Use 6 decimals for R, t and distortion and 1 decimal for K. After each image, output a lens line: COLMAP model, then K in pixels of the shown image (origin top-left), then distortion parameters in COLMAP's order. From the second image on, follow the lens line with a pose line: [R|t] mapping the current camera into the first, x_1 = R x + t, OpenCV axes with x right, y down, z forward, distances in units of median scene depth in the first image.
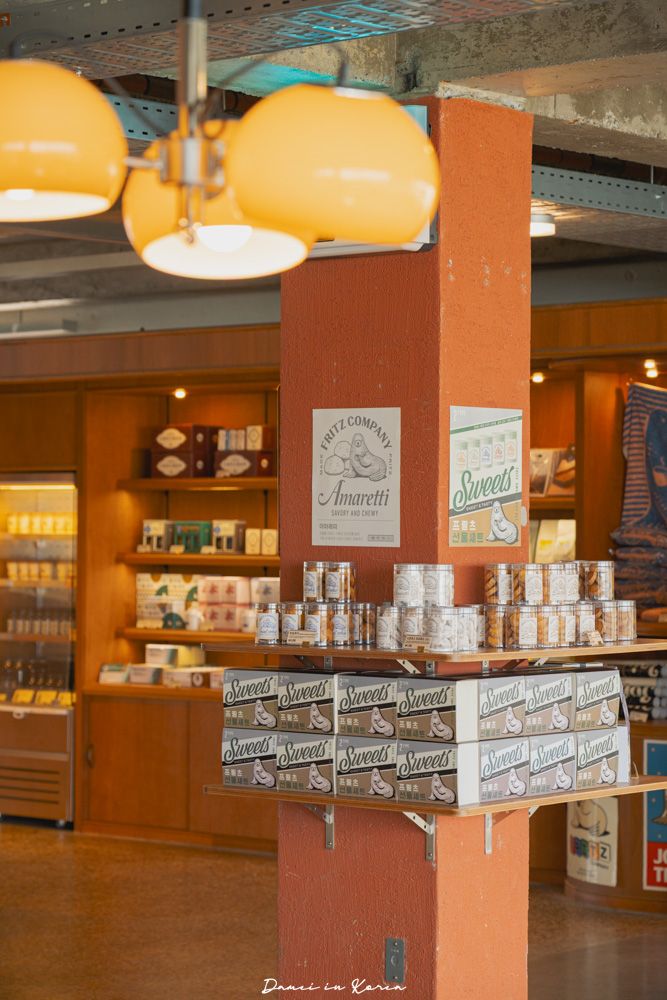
lens RADIAL K [[2616.5, 0, 333.7], [0, 2616.5, 499.1], [0, 0, 1]] dist [0.052858, 0.000000]
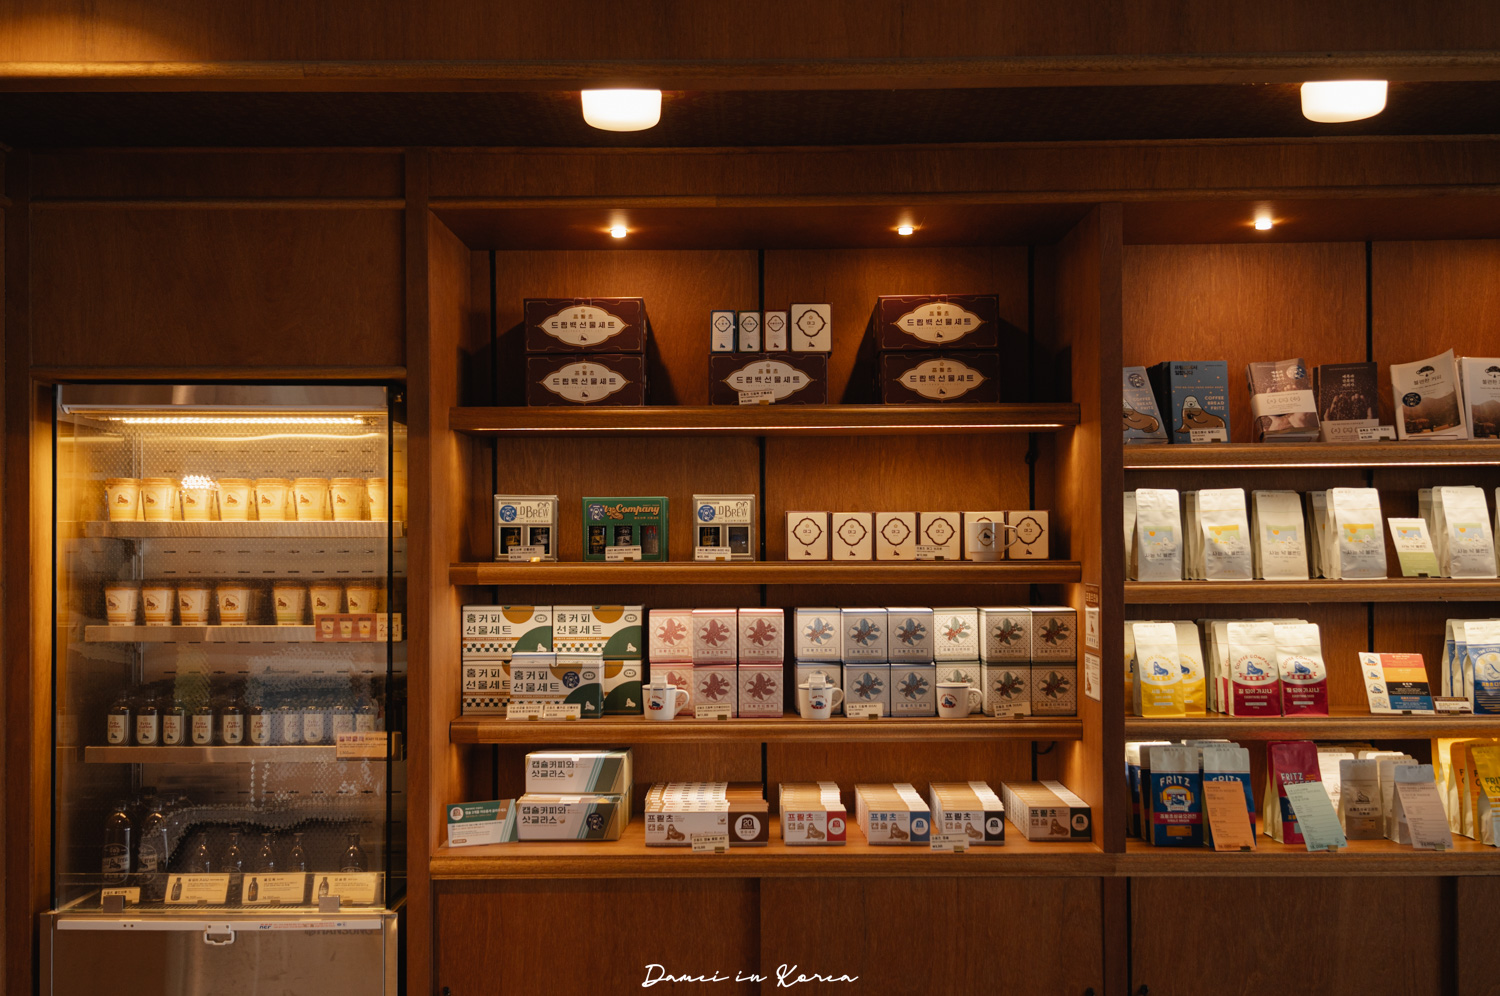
lens RADIAL K [[1546.5, 0, 749.6], [0, 1546.5, 508.4], [0, 0, 1]] dist [-0.024060, 0.000000]
pose [[0.750088, 0.015212, 0.661163, -0.228973], [0.002160, 0.999674, -0.025451, 0.018252], [-0.661335, 0.020519, 0.749810, 0.766478]]
